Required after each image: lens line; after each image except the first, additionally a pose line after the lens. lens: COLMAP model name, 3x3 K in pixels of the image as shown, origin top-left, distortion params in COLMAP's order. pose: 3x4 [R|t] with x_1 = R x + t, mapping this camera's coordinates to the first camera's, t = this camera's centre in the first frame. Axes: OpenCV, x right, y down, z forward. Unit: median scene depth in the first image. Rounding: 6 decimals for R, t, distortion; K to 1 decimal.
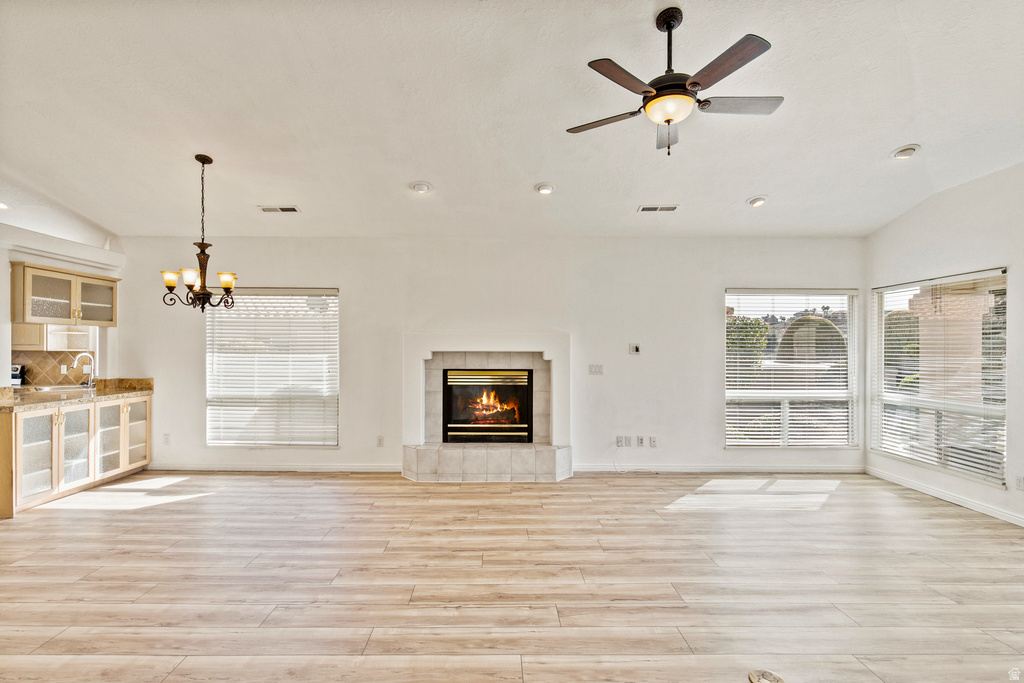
lens RADIAL K [[500.4, 0, 497.7], [0, 500.4, 346.7], [0, 0, 1]] dist [-0.001492, -0.000355]
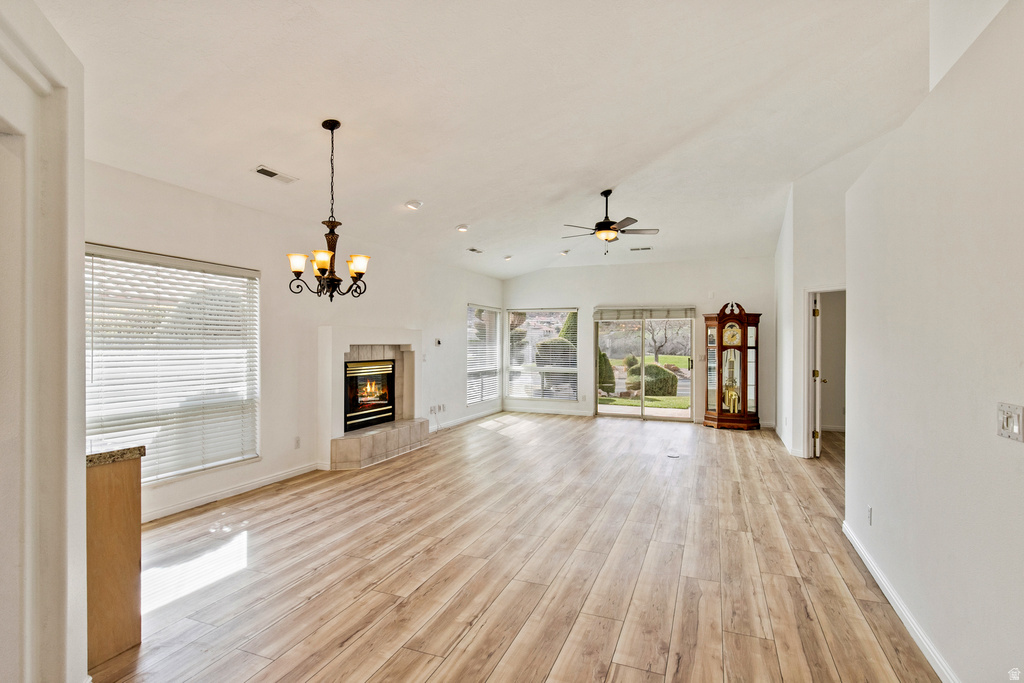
lens RADIAL K [[514.1, 0, 512.0], [0, 514.1, 341.5], [0, 0, 1]] dist [0.001659, -0.000032]
pose [[0.368382, 0.000642, 0.929674, -1.175680], [-0.007173, 0.999972, 0.002152, -0.002653], [-0.929647, -0.007461, 0.368376, 0.343837]]
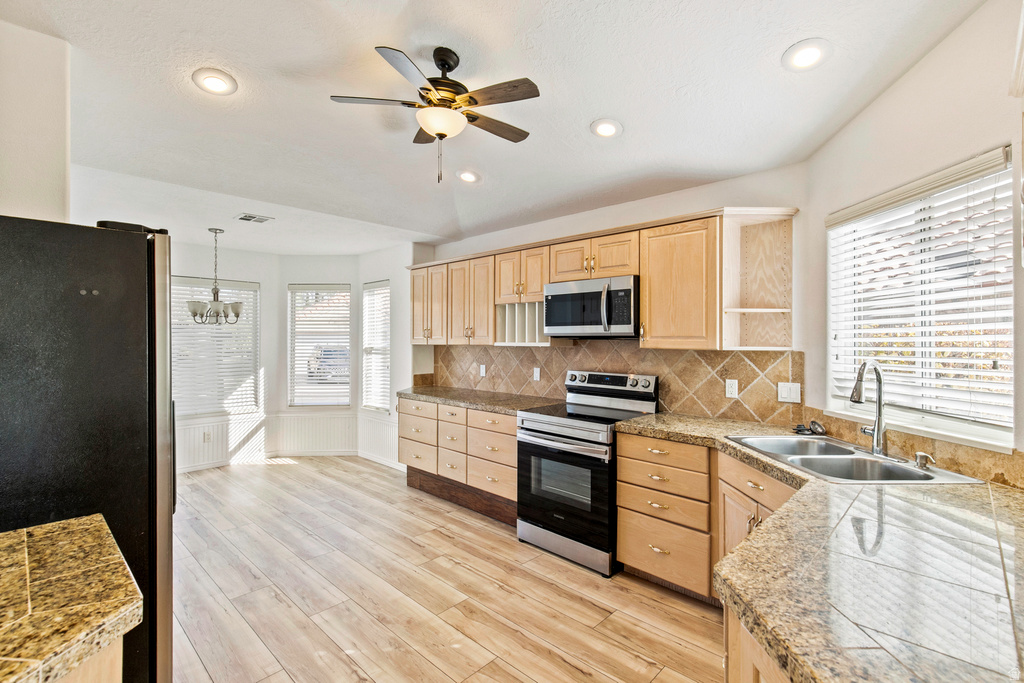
lens RADIAL K [[463.4, 0, 511.4], [0, 463.4, 334.8], [0, 0, 1]] dist [0.003205, 0.000094]
pose [[0.724542, -0.008688, -0.689176, -1.007656], [0.003561, 0.999954, -0.008862, -0.003719], [0.689222, 0.003967, 0.724539, 0.752197]]
